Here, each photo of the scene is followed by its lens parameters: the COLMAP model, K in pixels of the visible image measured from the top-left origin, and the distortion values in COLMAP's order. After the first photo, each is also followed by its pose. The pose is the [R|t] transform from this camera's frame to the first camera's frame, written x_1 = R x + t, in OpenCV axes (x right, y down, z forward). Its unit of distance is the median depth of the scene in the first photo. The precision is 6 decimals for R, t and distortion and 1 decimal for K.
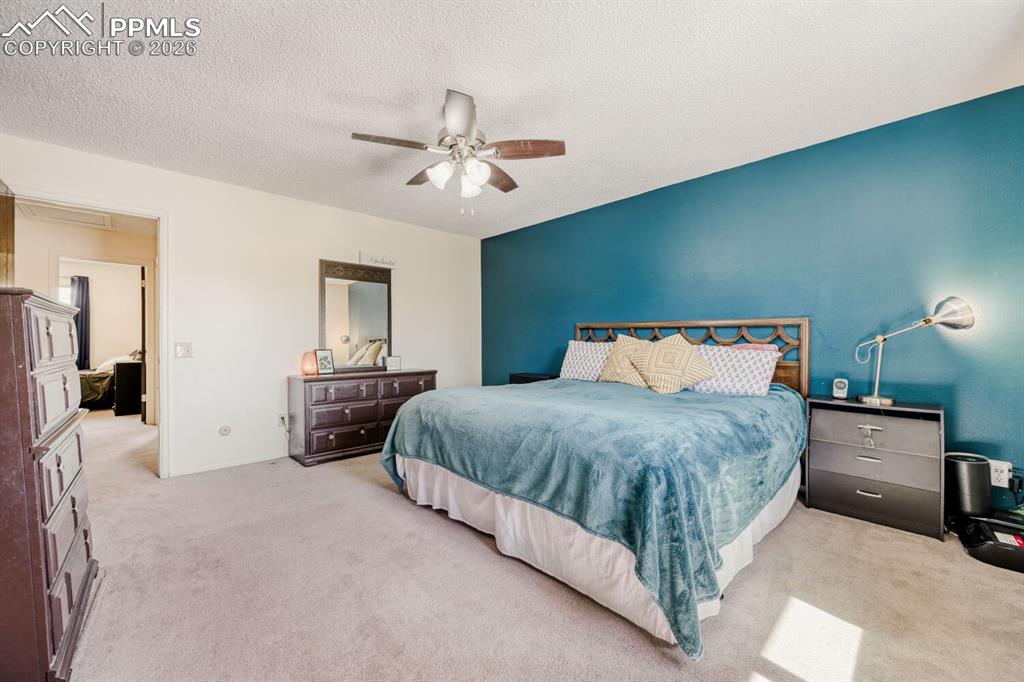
lens RADIAL K [[404.2, 0, 512.8], [0, 404.2, 340.0], [0, 0, 1]] dist [-0.003434, 0.000012]
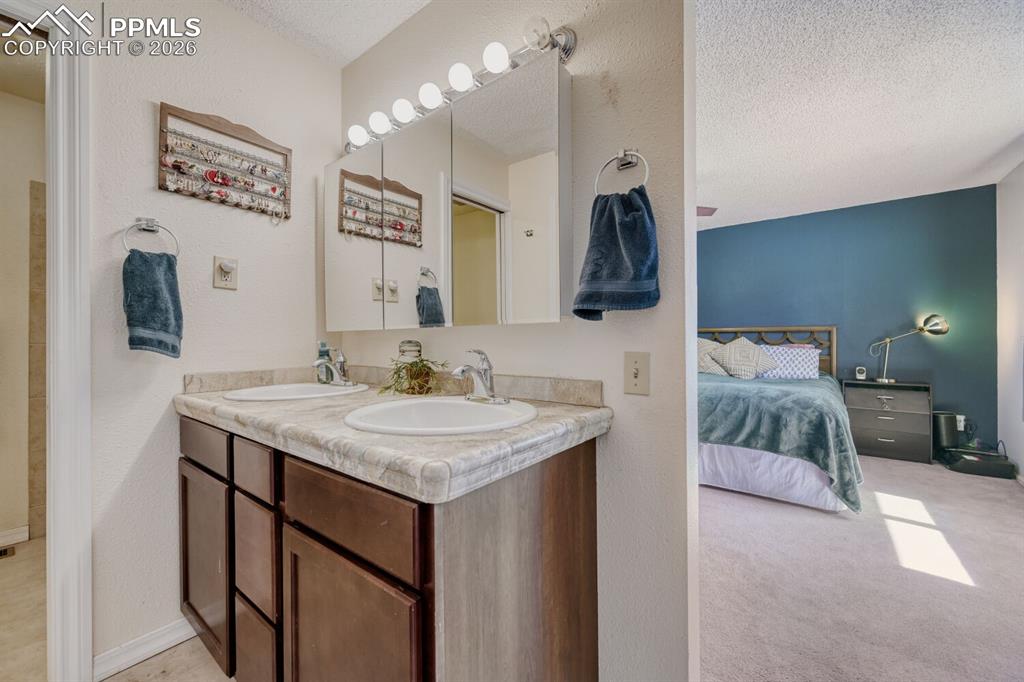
lens RADIAL K [[404.2, 0, 512.8], [0, 404.2, 340.0], [0, 0, 1]] dist [-0.003434, 0.000012]
pose [[0.989118, 0.000978, 0.147120, -0.827761], [-0.000313, 0.999990, -0.004544, 0.002525], [-0.147123, 0.004449, 0.989108, -0.356968]]
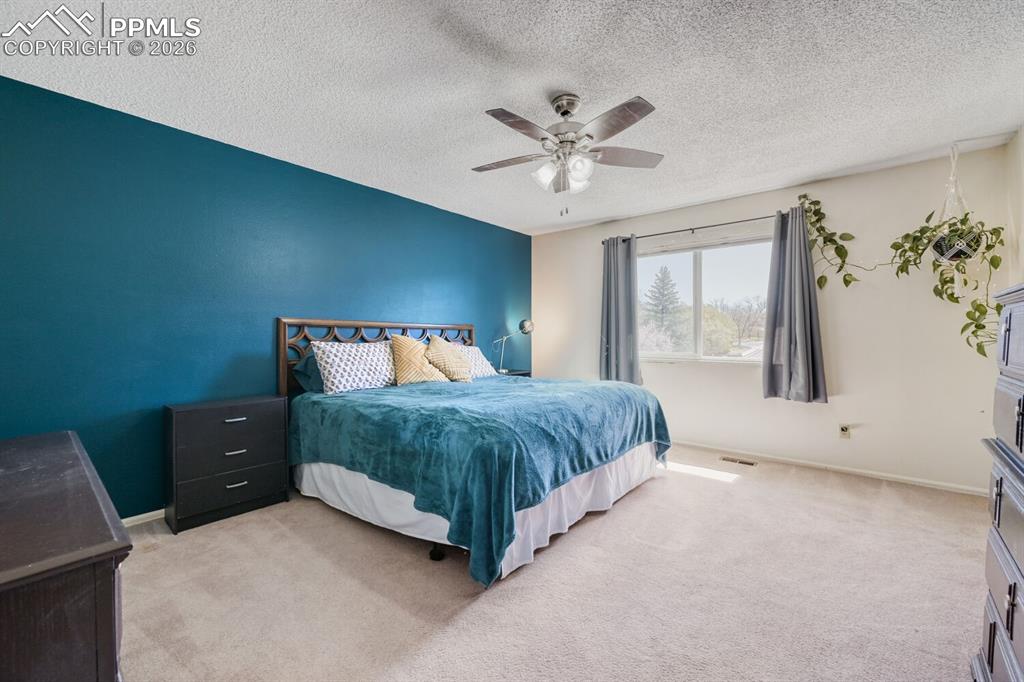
lens RADIAL K [[404.2, 0, 512.8], [0, 404.2, 340.0], [0, 0, 1]] dist [-0.003434, 0.000012]
pose [[-0.101476, -0.003159, 0.994833, -1.147618], [0.001722, 0.999993, 0.003351, -0.006474], [-0.994836, 0.002053, -0.101470, 1.304795]]
